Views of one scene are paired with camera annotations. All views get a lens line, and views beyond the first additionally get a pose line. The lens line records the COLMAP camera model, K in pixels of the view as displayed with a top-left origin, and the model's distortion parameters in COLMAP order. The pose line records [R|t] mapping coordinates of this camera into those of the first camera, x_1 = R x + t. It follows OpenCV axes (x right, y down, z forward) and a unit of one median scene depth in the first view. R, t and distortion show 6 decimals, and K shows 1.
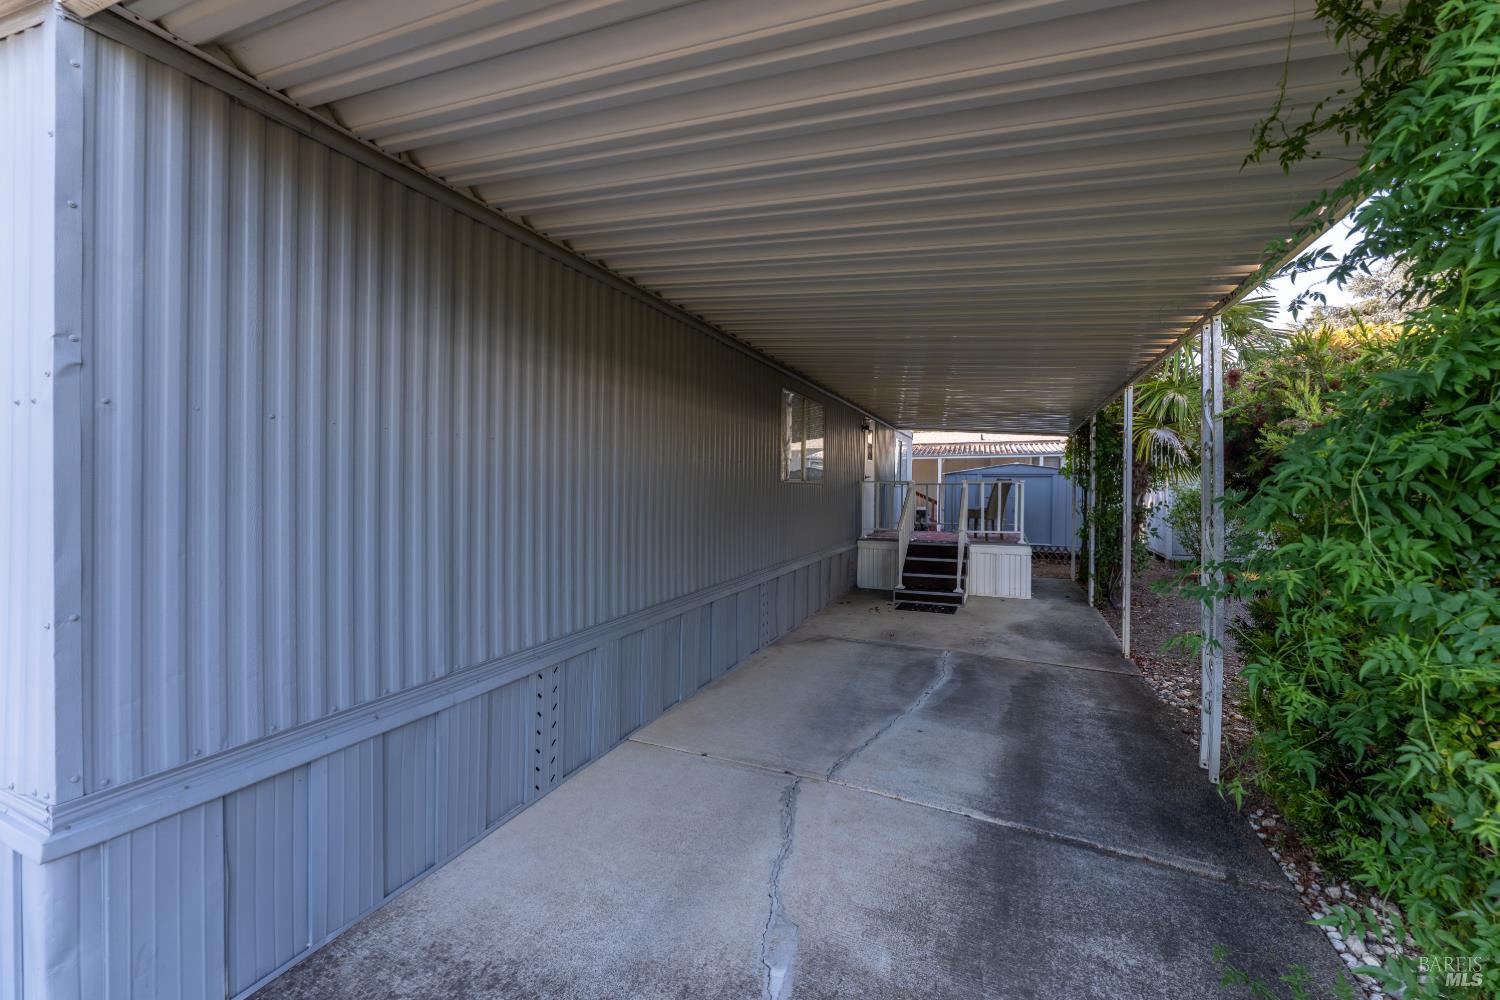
lens RADIAL K [[618.5, 0, 748.0], [0, 618.5, 492.6], [0, 0, 1]] dist [0.002187, 0.000169]
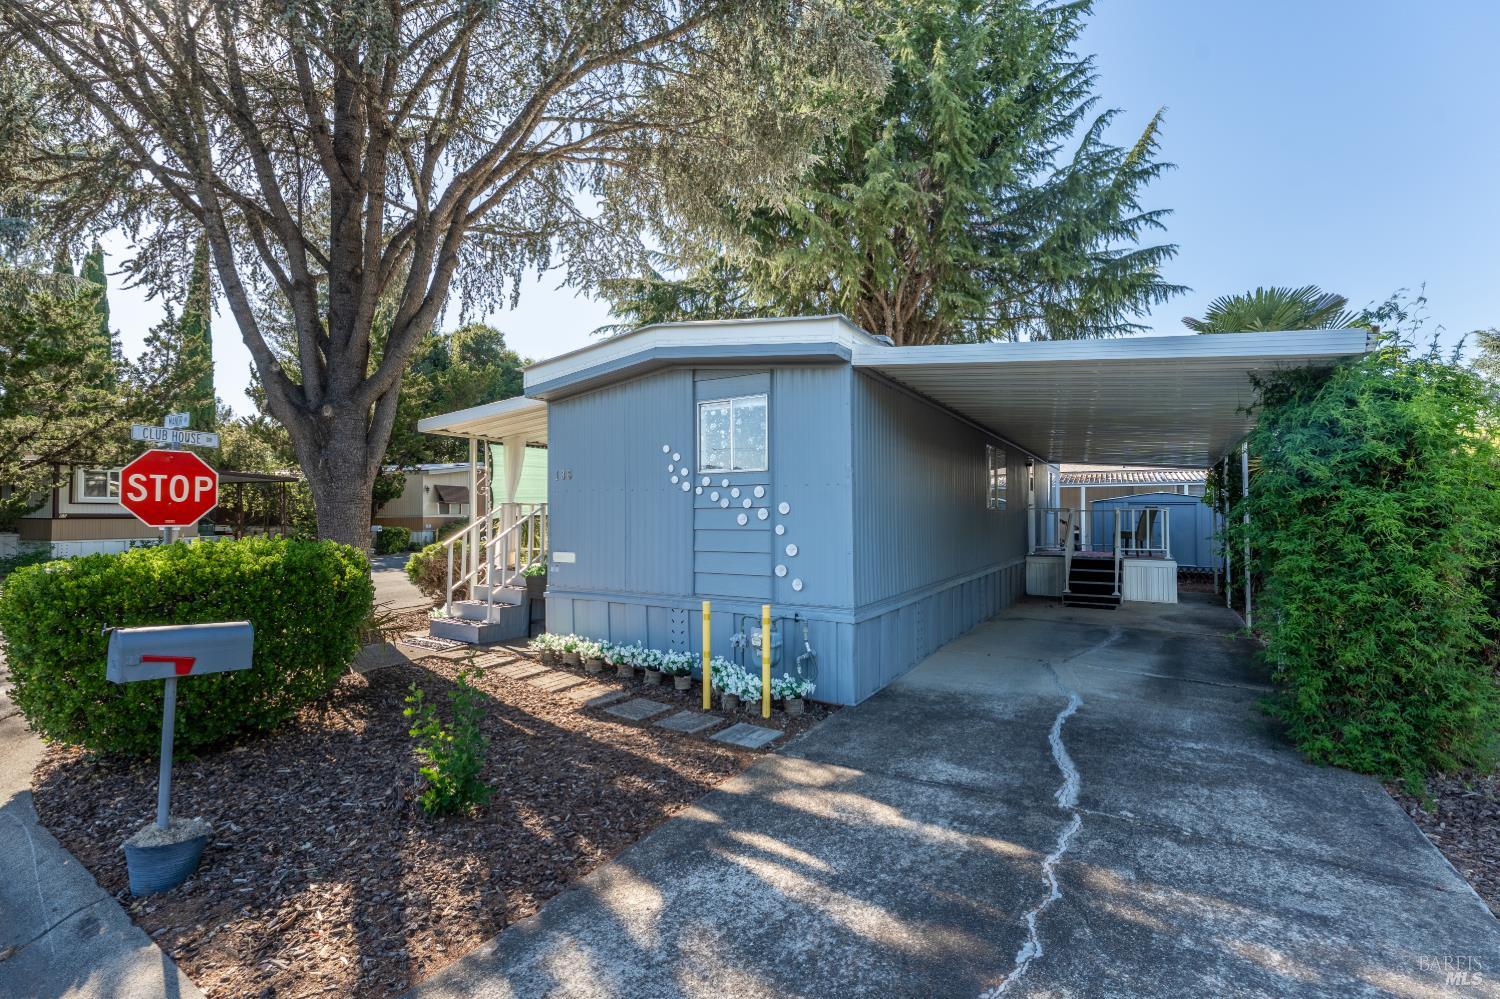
lens RADIAL K [[696.5, 0, 749.8], [0, 696.5, 490.7], [0, 0, 1]] dist [-0.000423, -0.000138]
pose [[0.992649, -0.004914, -0.120931, -0.211636], [-0.000621, 0.998955, -0.045691, 0.010451], [0.121029, 0.045430, 0.991609, -0.472073]]
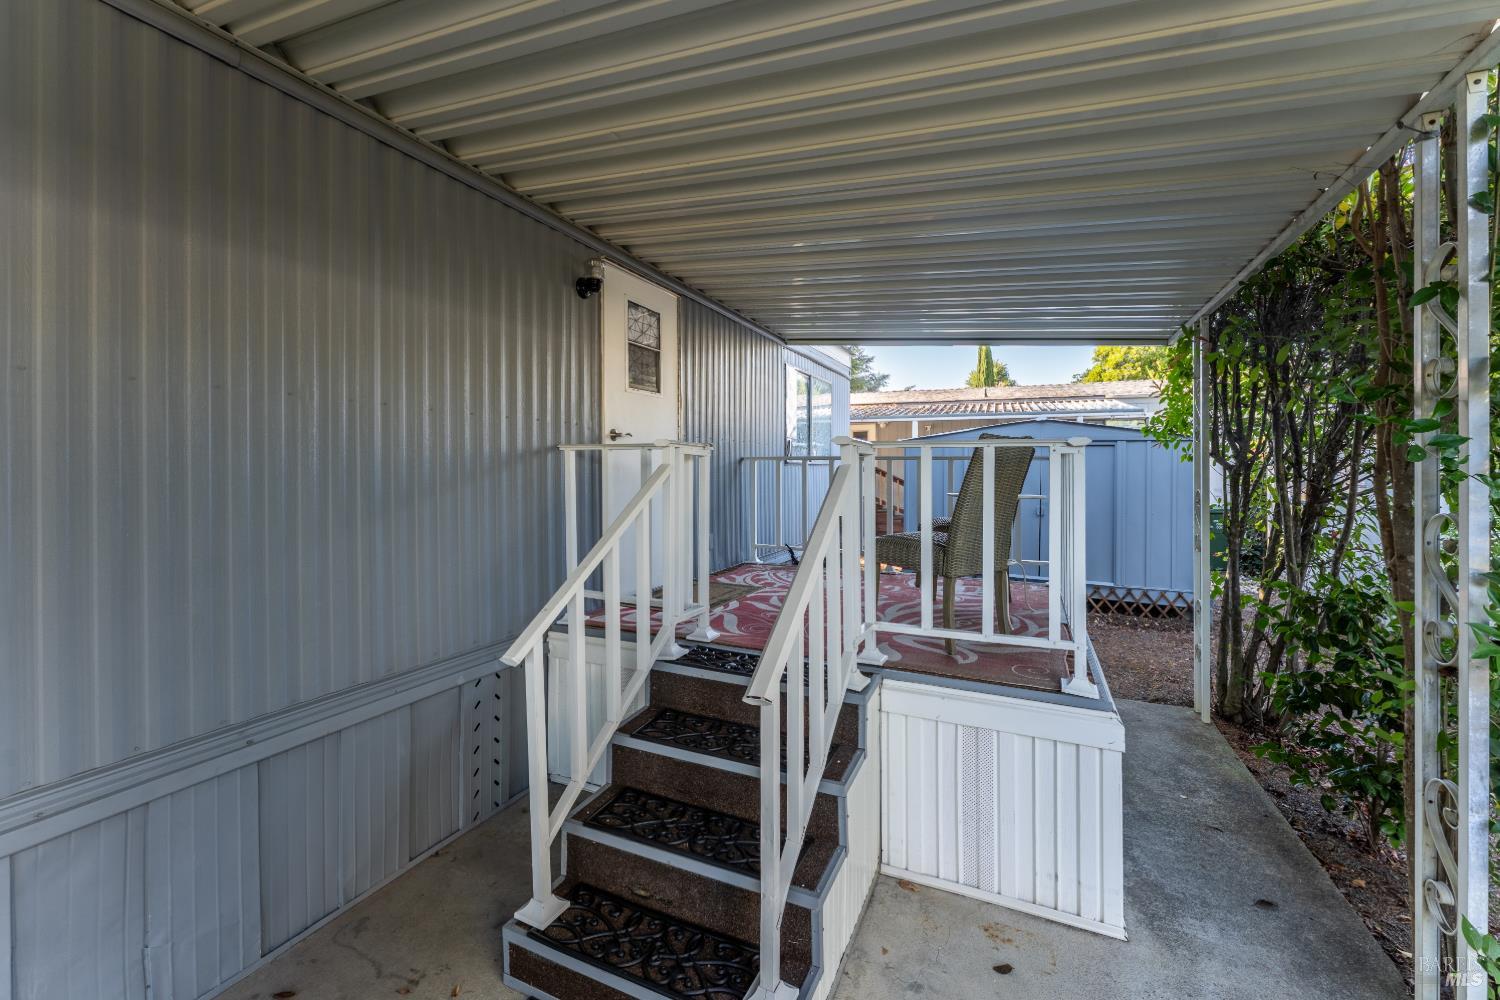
lens RADIAL K [[612.1, 0, 756.2], [0, 612.1, 468.3], [0, 0, 1]] dist [-0.001653, -0.000286]
pose [[0.999779, 0.008492, -0.019217, 0.301970], [-0.008612, 0.999944, -0.006179, -0.003862], [0.019163, 0.006343, 0.999796, 0.719711]]
